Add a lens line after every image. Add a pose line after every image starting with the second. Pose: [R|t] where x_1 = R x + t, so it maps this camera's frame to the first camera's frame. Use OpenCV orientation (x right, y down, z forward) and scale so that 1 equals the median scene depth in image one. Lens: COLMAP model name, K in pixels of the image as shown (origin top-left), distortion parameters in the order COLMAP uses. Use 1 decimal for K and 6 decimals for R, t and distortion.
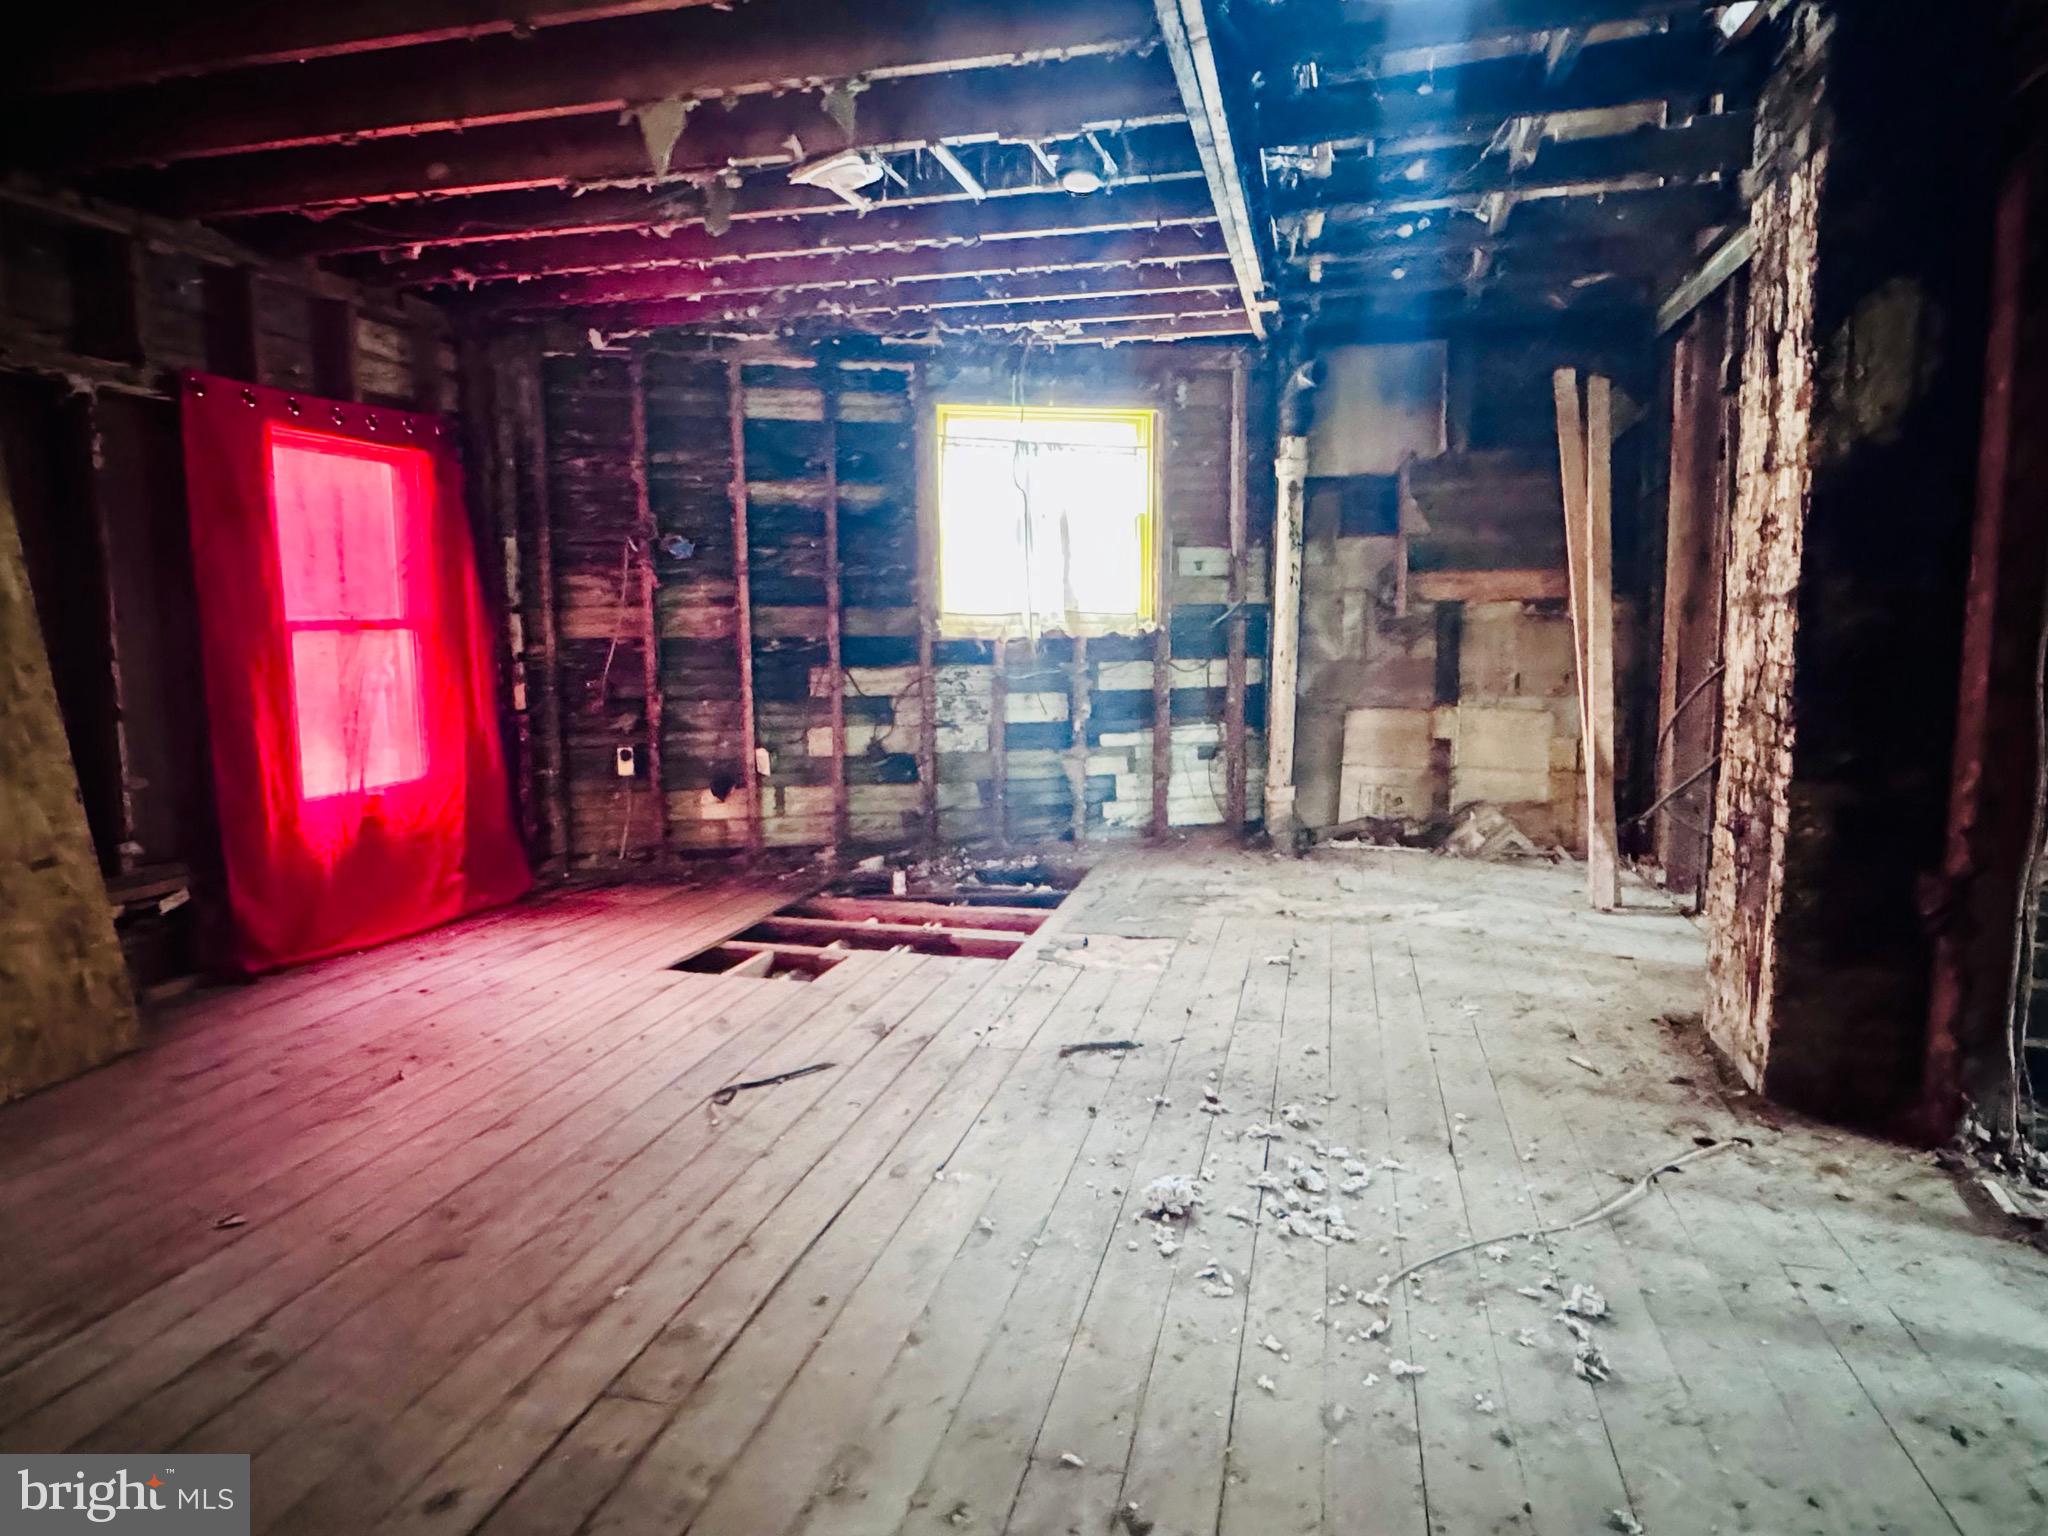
lens RADIAL K [[1268.7, 0, 1024.0], [0, 1268.7, 768.0], [0, 0, 1]] dist [-0.003970, -0.001127]
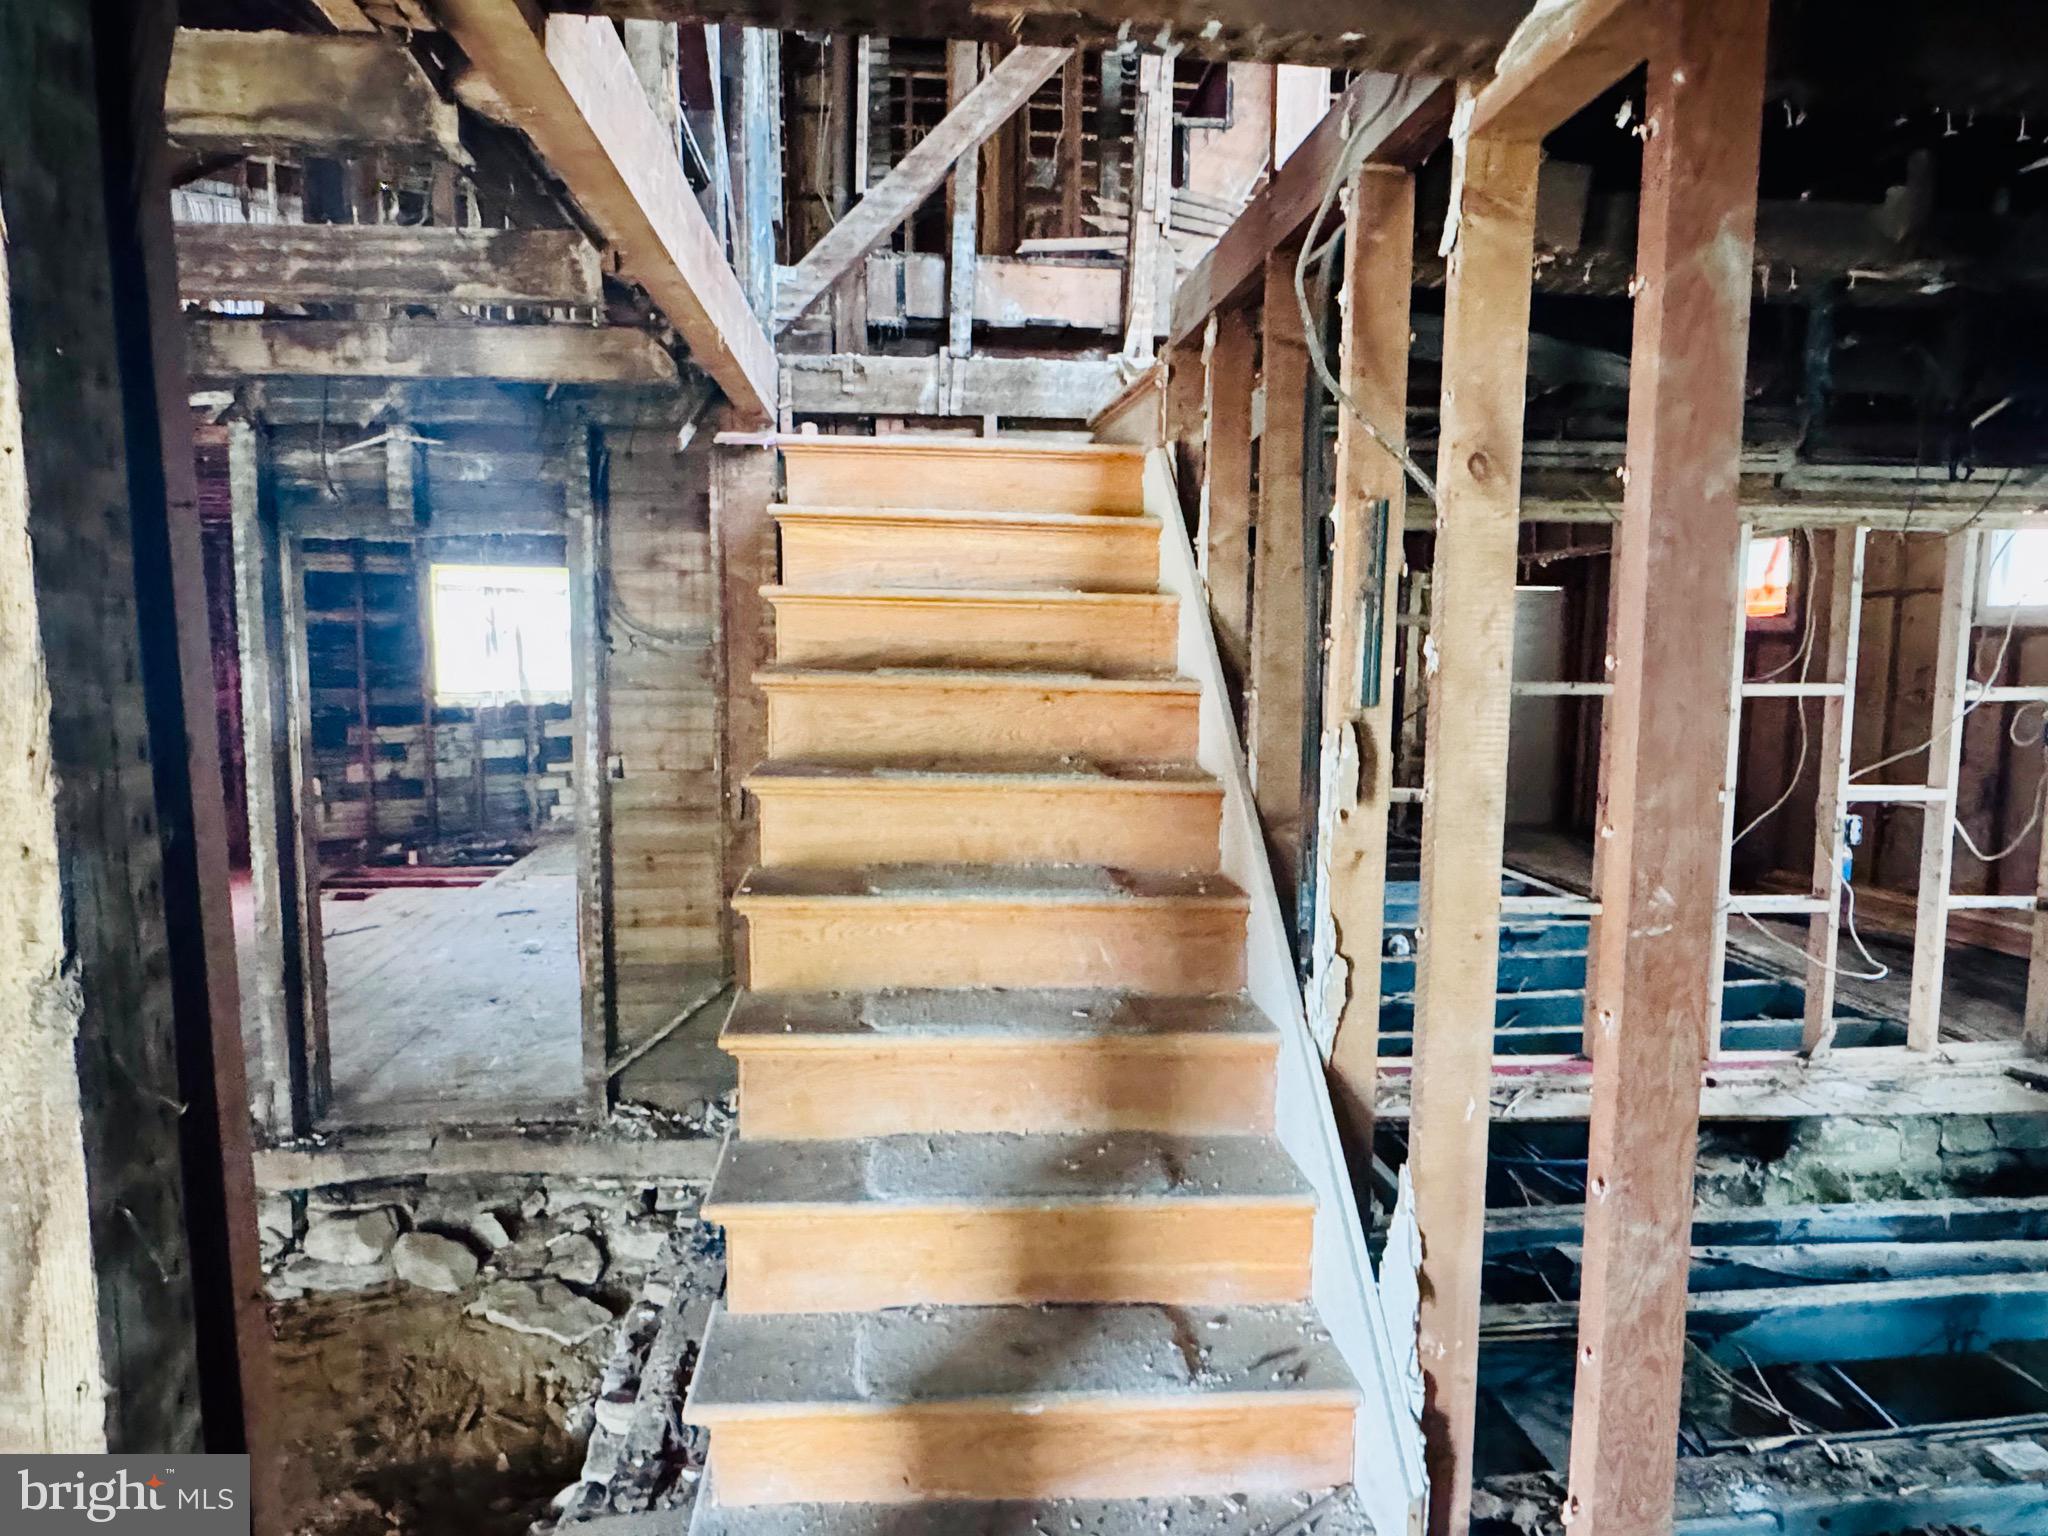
lens RADIAL K [[1268.7, 0, 1024.0], [0, 1268.7, 768.0], [0, 0, 1]] dist [-0.003970, -0.001127]
pose [[0.938029, -0.021813, 0.345869, 0.074566], [0.024663, 0.999688, -0.003841, -0.000479], [-0.345678, 0.012133, 0.938275, -0.765975]]
